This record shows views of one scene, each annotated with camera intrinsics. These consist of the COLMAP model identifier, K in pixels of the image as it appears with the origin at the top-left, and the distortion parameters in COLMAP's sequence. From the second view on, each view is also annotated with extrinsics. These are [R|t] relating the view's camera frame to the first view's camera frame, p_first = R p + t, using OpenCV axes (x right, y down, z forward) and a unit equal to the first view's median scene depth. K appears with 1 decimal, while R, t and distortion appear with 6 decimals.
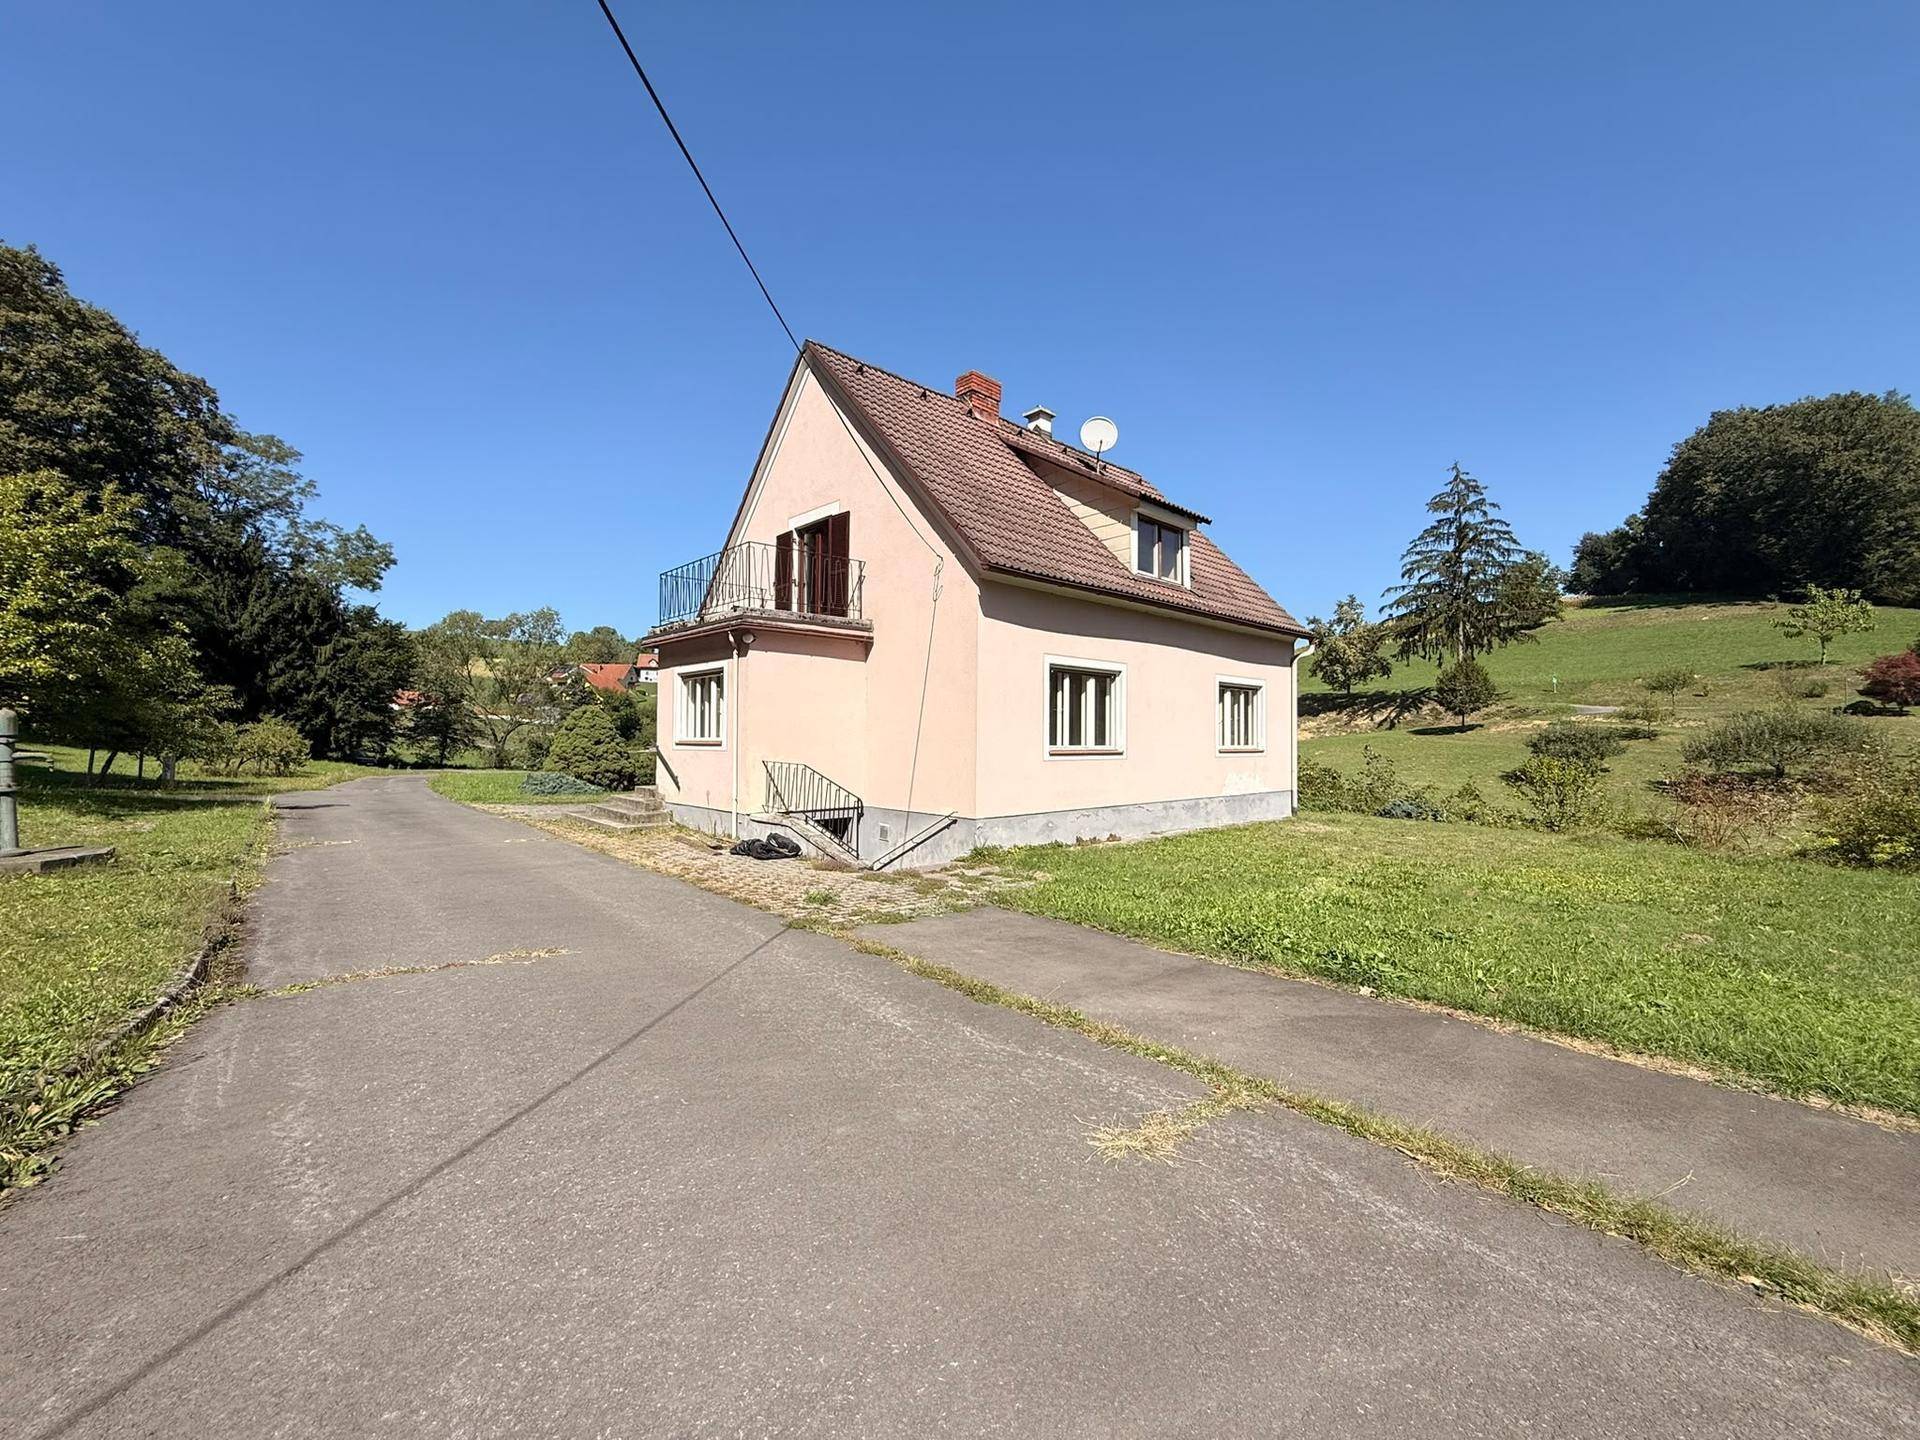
lens RADIAL K [[767.9, 0, 954.2], [0, 767.9, 718.8], [0, 0, 1]] dist [-0.001143, 0.000242]
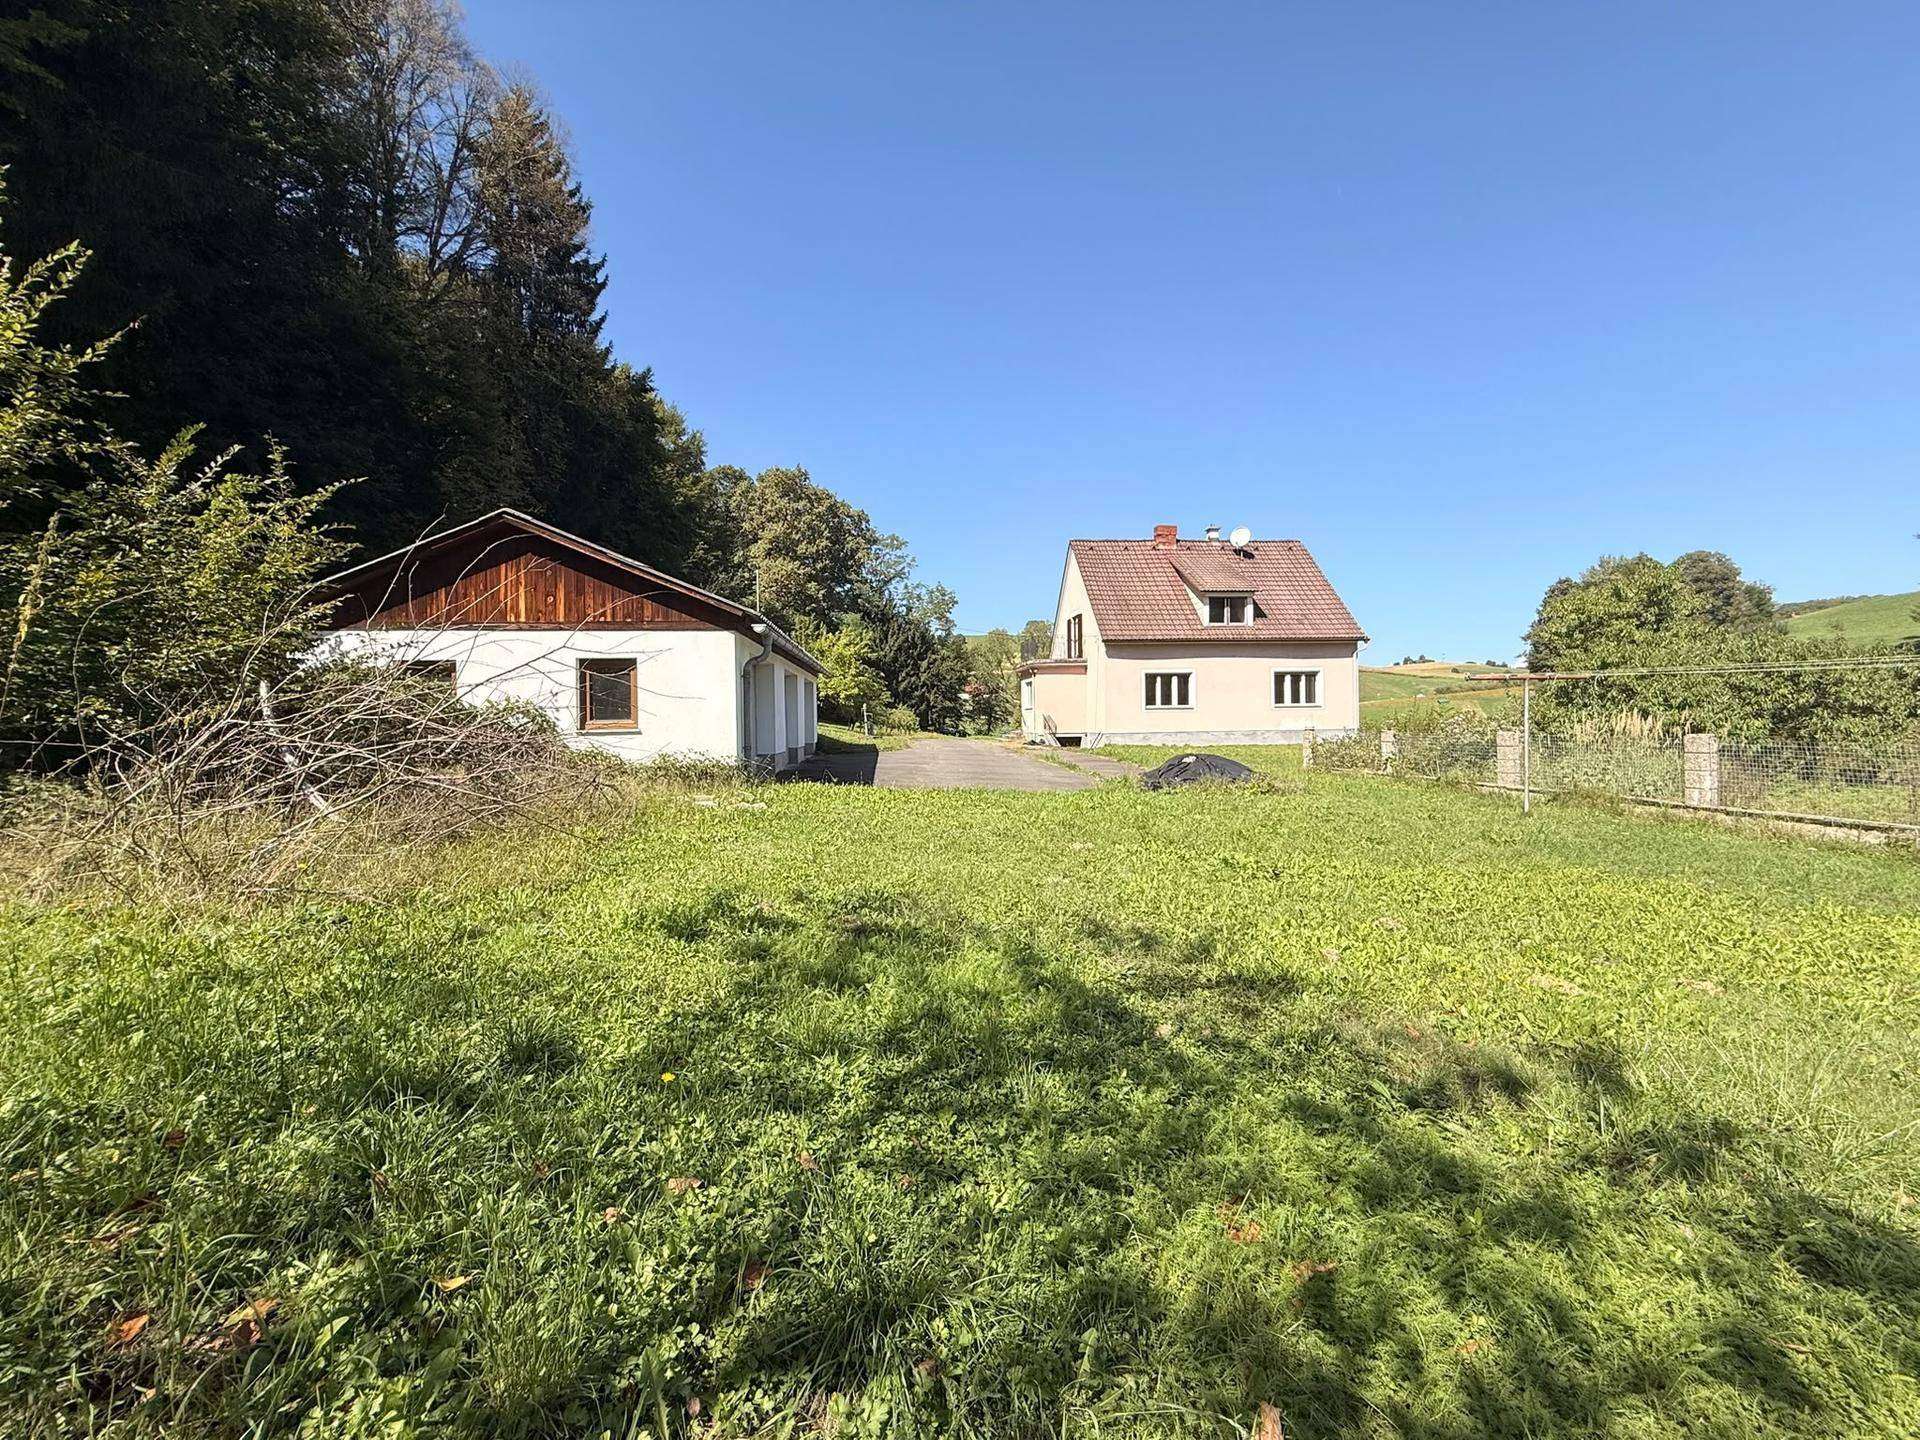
lens RADIAL K [[767.9, 0, 956.2], [0, 767.9, 718.6], [0, 0, 1]] dist [-0.001143, 0.000242]
pose [[0.795518, -0.020166, -0.605594, 0.541867], [0.037664, 0.999159, 0.016205, 0.005940], [0.604758, -0.035700, 0.795609, -0.641845]]
